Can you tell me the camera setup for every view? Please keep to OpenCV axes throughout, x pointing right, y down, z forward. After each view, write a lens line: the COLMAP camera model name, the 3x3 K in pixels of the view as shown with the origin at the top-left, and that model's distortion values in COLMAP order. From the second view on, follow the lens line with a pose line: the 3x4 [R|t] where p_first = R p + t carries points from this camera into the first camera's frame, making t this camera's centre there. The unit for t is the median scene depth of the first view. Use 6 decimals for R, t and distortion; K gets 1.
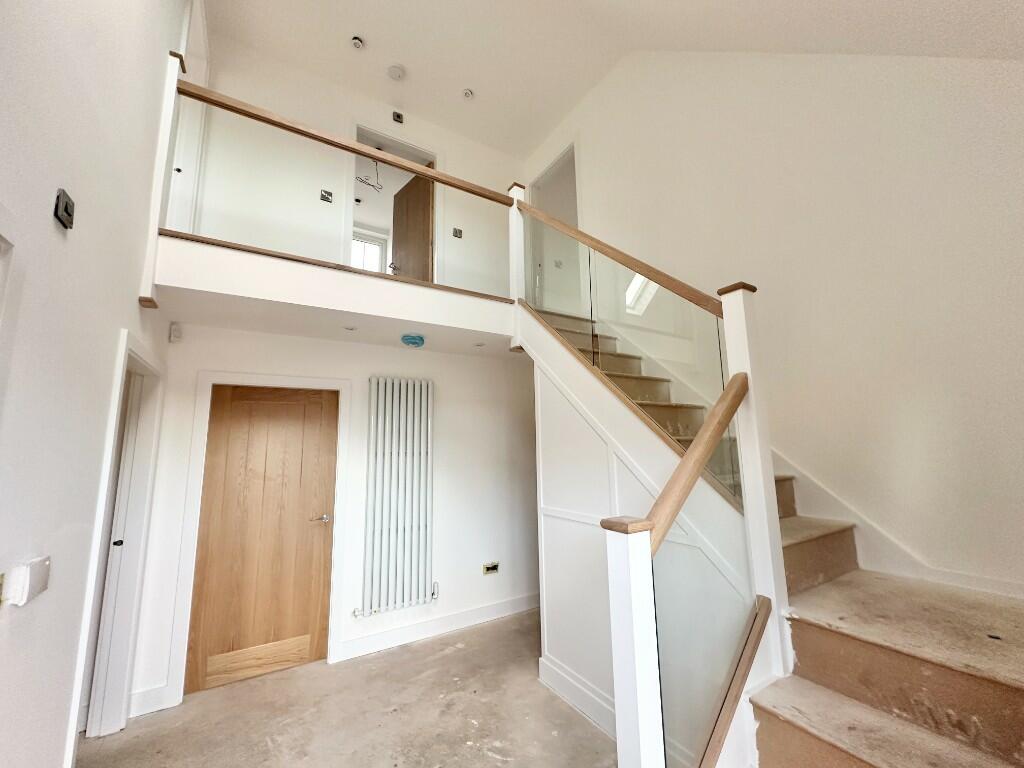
lens RADIAL K [[405.6, 0, 512.7], [0, 405.6, 384.2], [0, 0, 1]] dist [-0.001698, 0.000212]
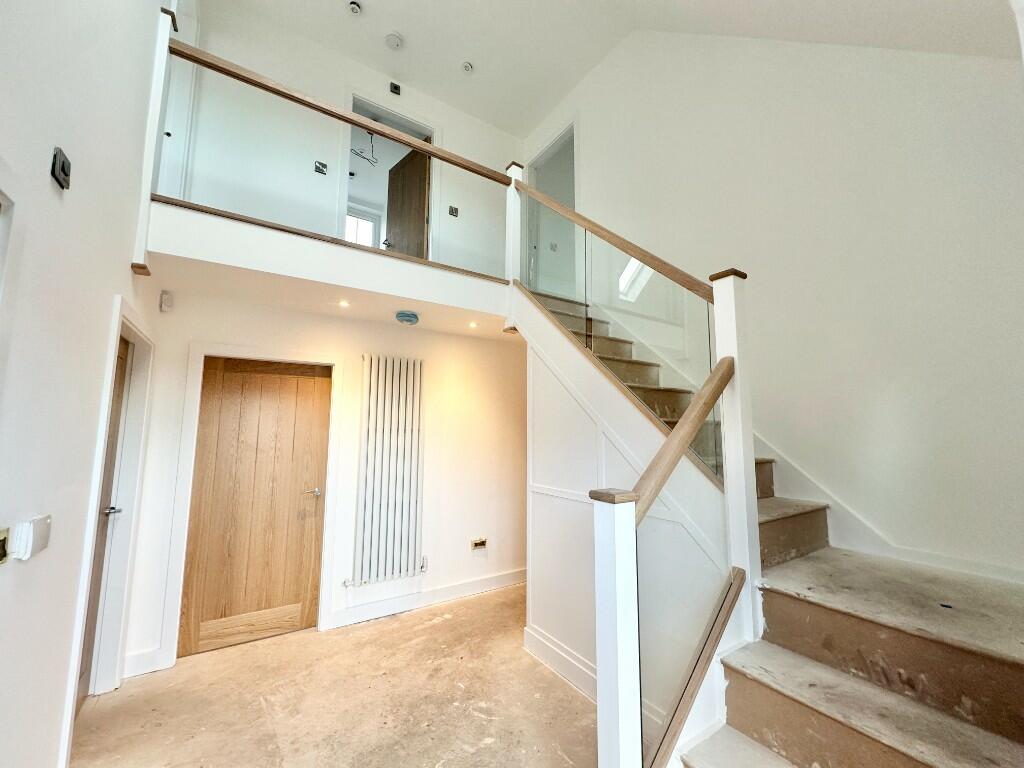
lens RADIAL K [[405.6, 0, 512.7], [0, 405.6, 384.2], [0, 0, 1]] dist [-0.001698, 0.000212]
pose [[0.999310, 0.027942, 0.024466, -0.008198], [-0.028876, 0.998833, 0.038709, 0.013239], [-0.023355, -0.039389, 0.998951, -0.019213]]
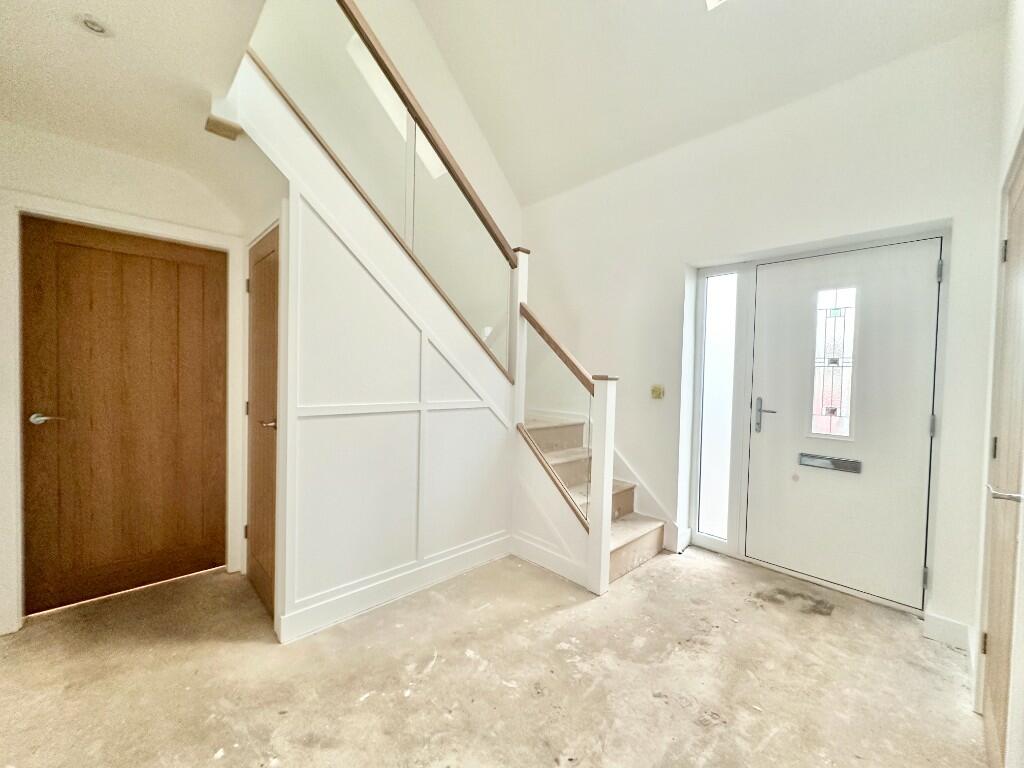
lens RADIAL K [[405.6, 0, 512.7], [0, 405.6, 384.2], [0, 0, 1]] dist [-0.001698, 0.000212]
pose [[-0.213653, -0.011942, 0.976837, -0.841676], [-0.173378, 0.984515, -0.025885, 0.273256], [-0.961401, -0.174892, -0.212415, 1.007316]]
